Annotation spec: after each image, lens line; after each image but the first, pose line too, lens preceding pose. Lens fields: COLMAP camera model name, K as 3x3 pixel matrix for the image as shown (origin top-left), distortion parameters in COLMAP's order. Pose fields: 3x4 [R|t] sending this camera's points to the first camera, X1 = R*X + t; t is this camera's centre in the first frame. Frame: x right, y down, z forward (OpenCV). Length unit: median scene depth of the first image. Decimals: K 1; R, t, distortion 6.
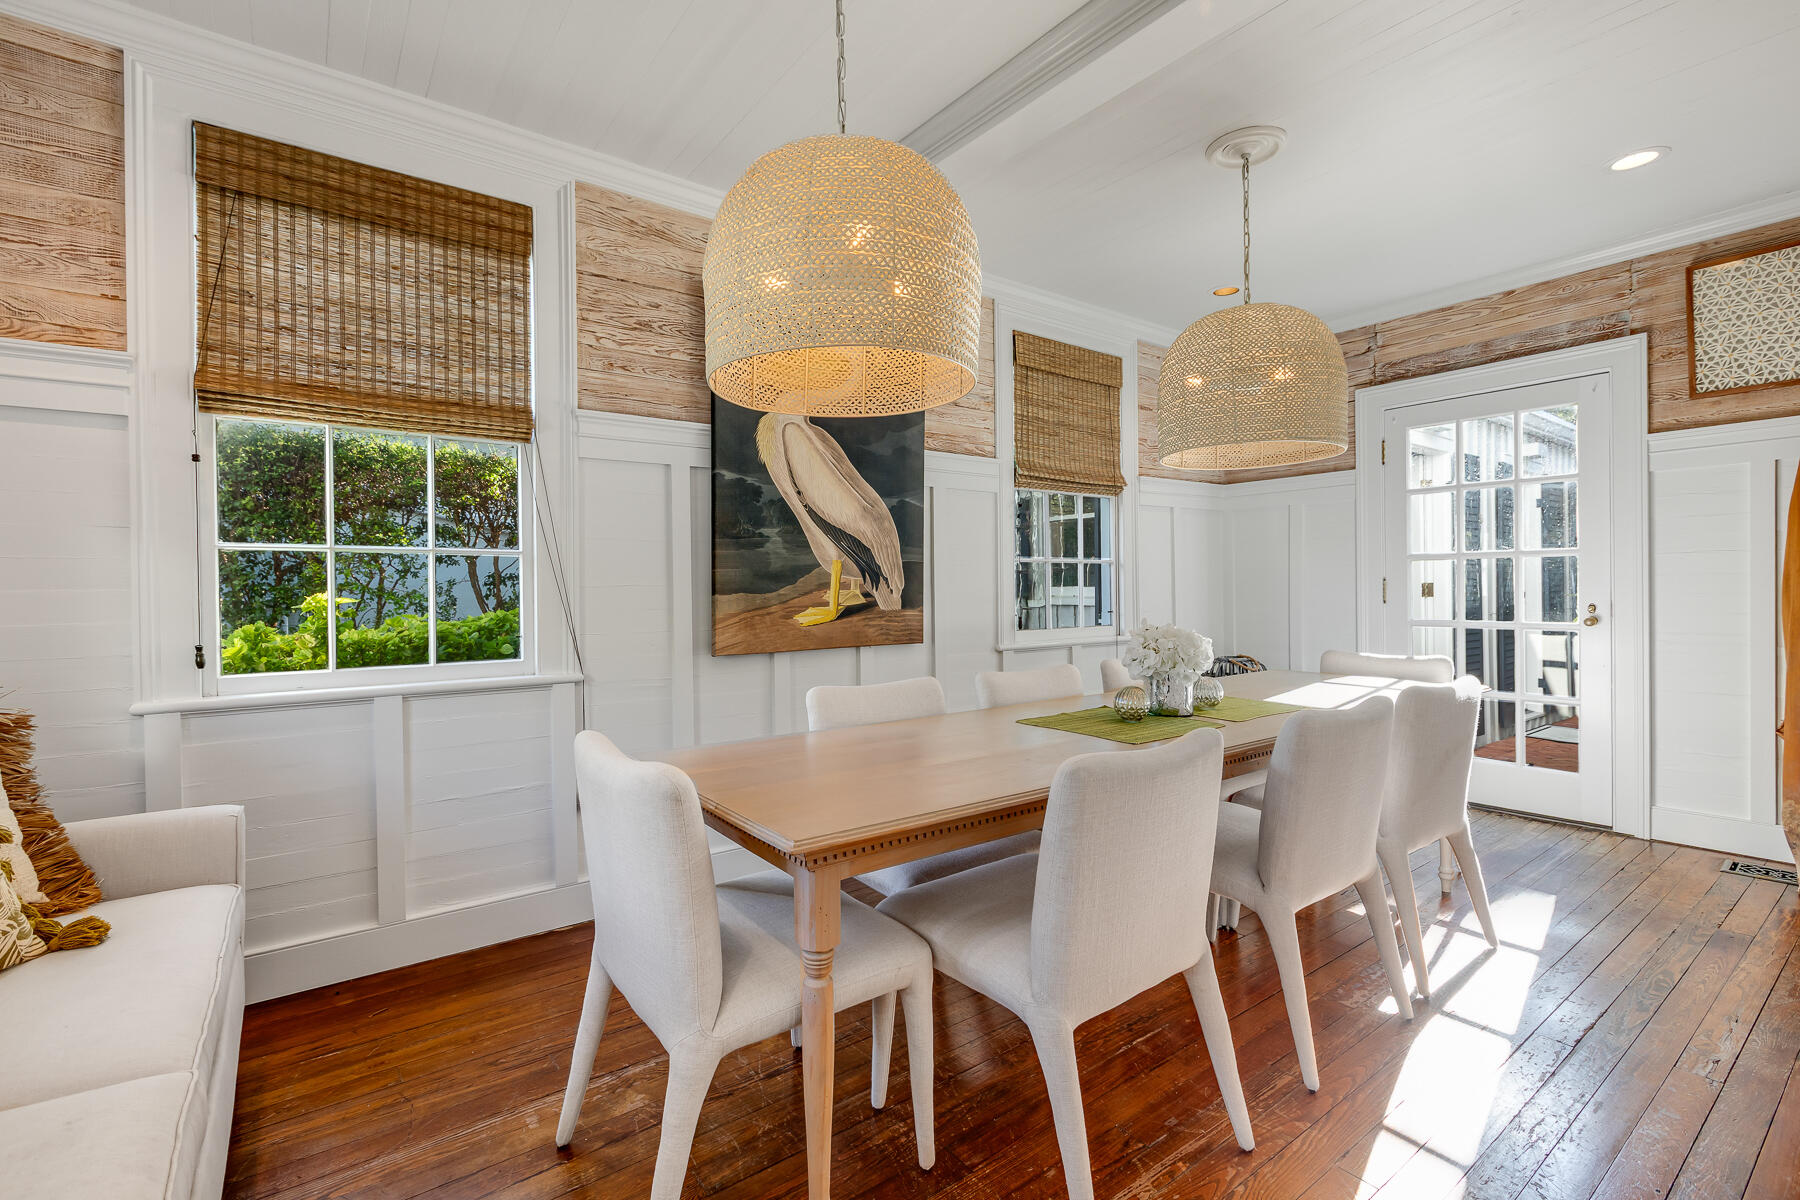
lens RADIAL K [[804.9, 0, 893.6], [0, 804.9, 596.8], [0, 0, 1]] dist [0.000238, -0.000473]
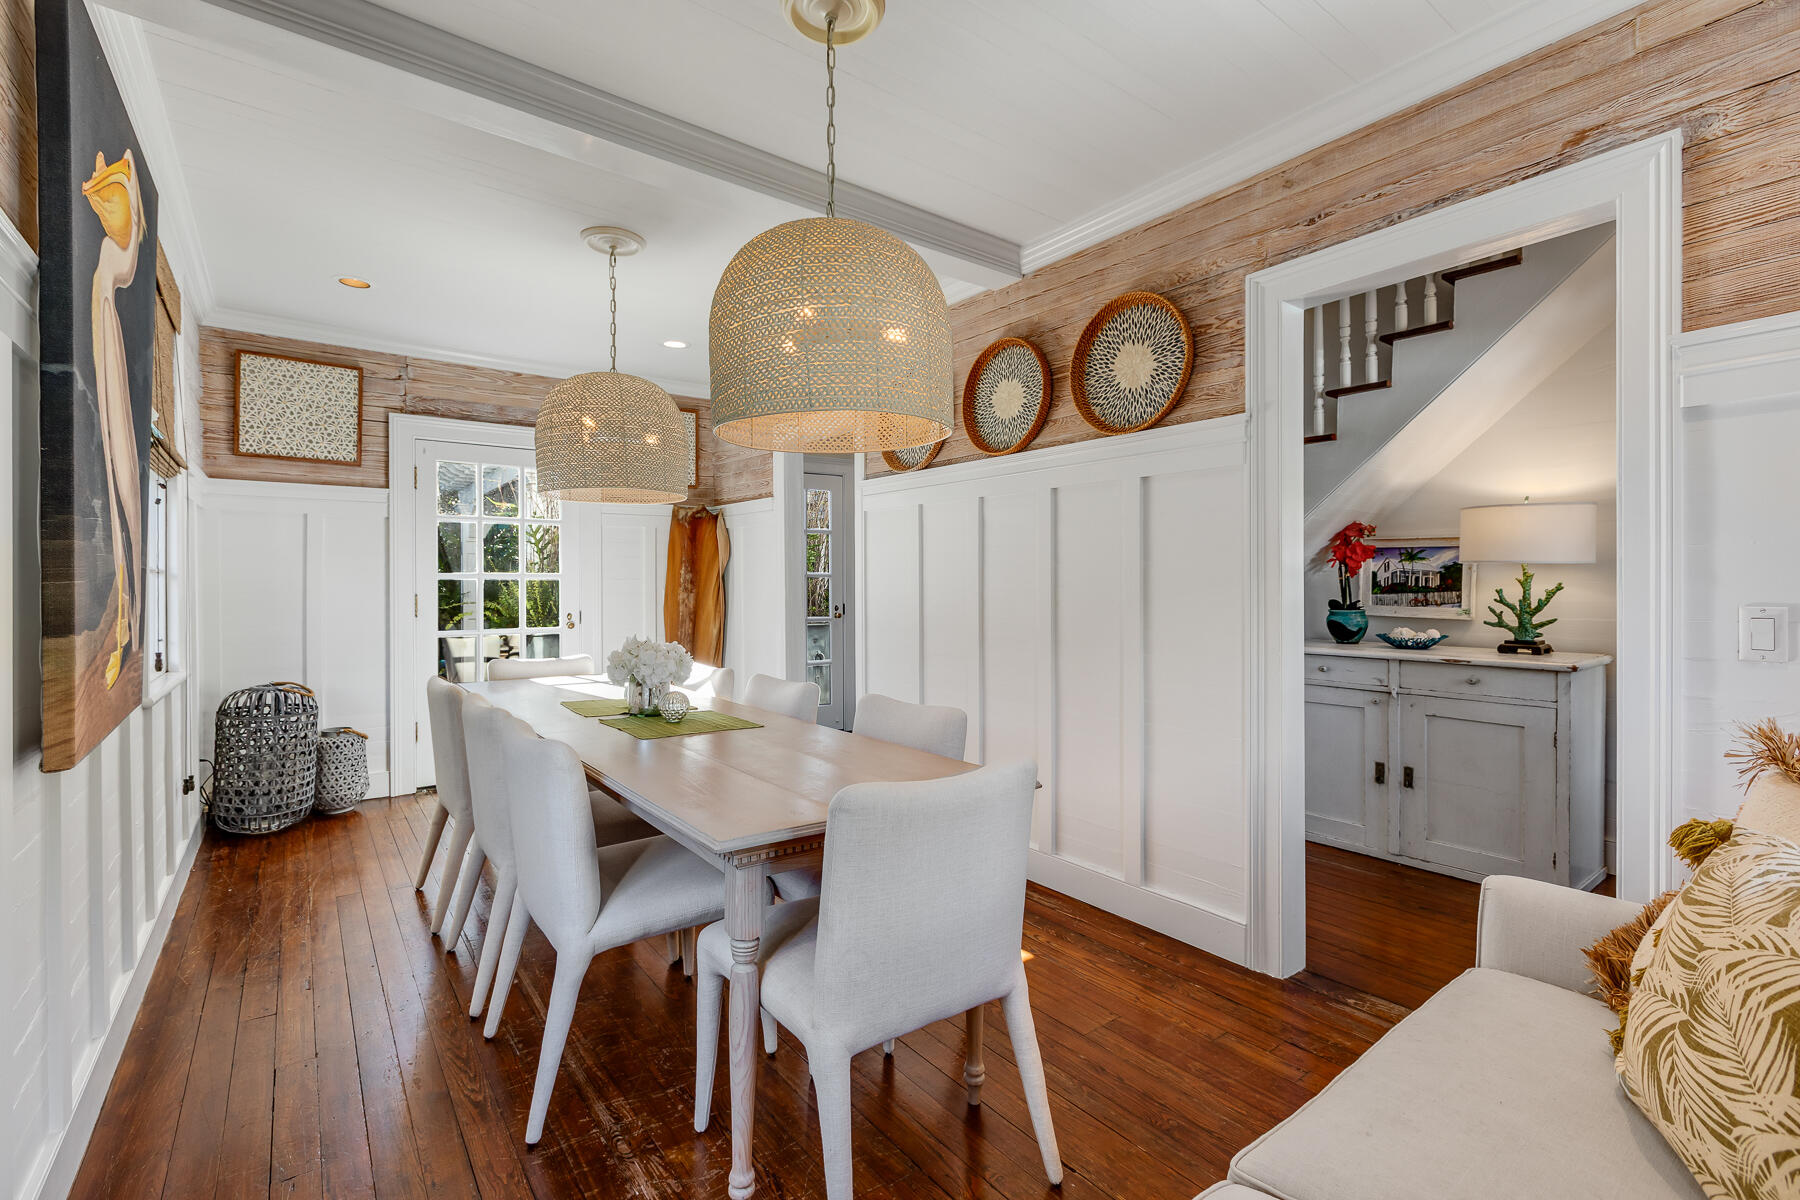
lens RADIAL K [[804.9, 0, 912.4], [0, 804.9, 591.3], [0, 0, 1]] dist [0.000238, -0.000473]
pose [[-0.017081, 0.007301, 0.999827, -0.534696], [0.010518, 0.999919, -0.007122, -0.013497], [-0.999799, 0.010394, -0.017156, 0.390145]]
